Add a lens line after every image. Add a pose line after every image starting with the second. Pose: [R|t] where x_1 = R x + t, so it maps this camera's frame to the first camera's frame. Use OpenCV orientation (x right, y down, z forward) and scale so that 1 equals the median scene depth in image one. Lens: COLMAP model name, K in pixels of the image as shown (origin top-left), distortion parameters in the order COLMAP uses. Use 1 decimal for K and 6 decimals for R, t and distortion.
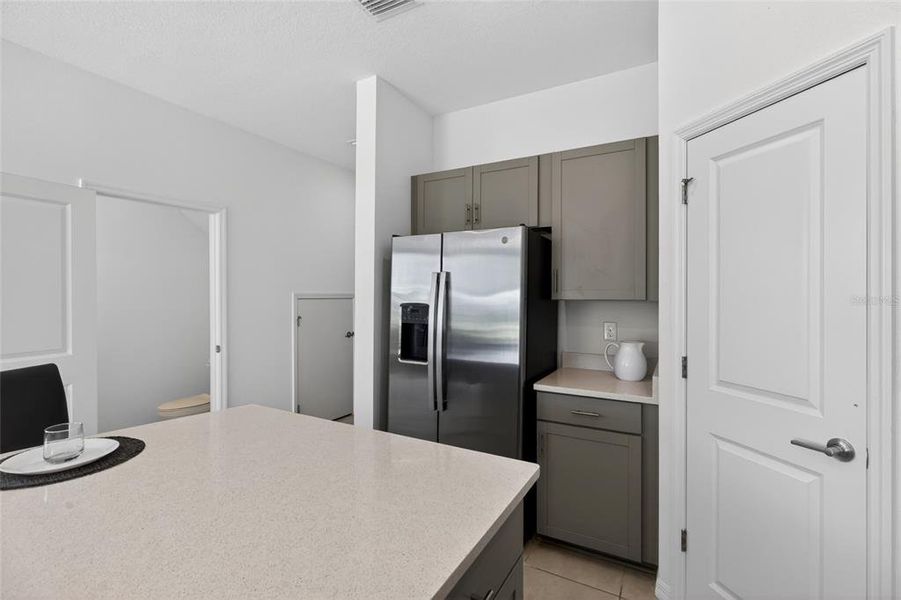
lens RADIAL K [[402.9, 0, 452.0], [0, 402.9, 294.7], [0, 0, 1]] dist [-0.003980, -0.000530]
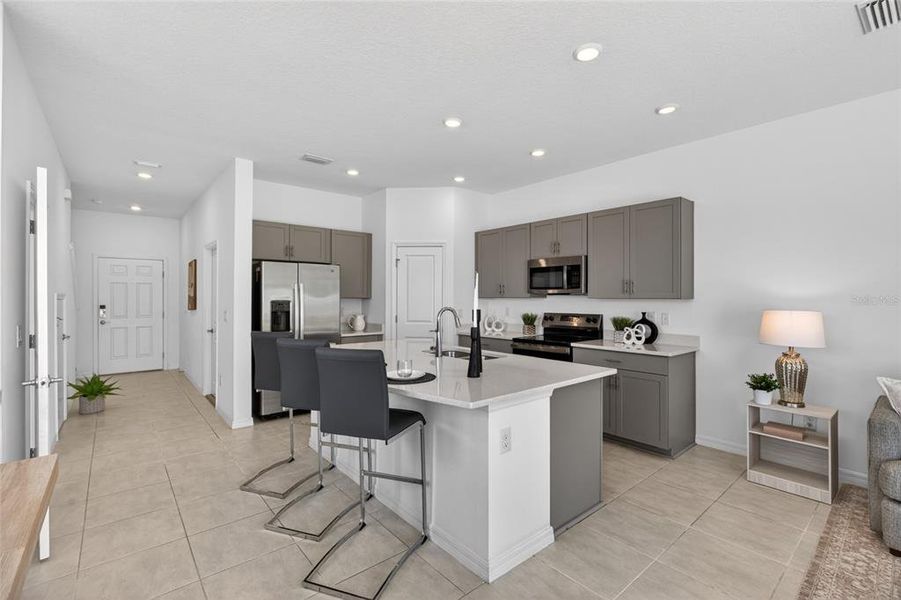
lens RADIAL K [[405.5, 0, 455.7], [0, 405.5, 294.4], [0, 0, 1]] dist [-0.001740, -0.000099]
pose [[0.340882, -0.000462, 0.940106, -1.674710], [0.000674, 1.000000, 0.000247, -0.006907], [-0.940106, 0.000550, 0.340882, -0.382067]]
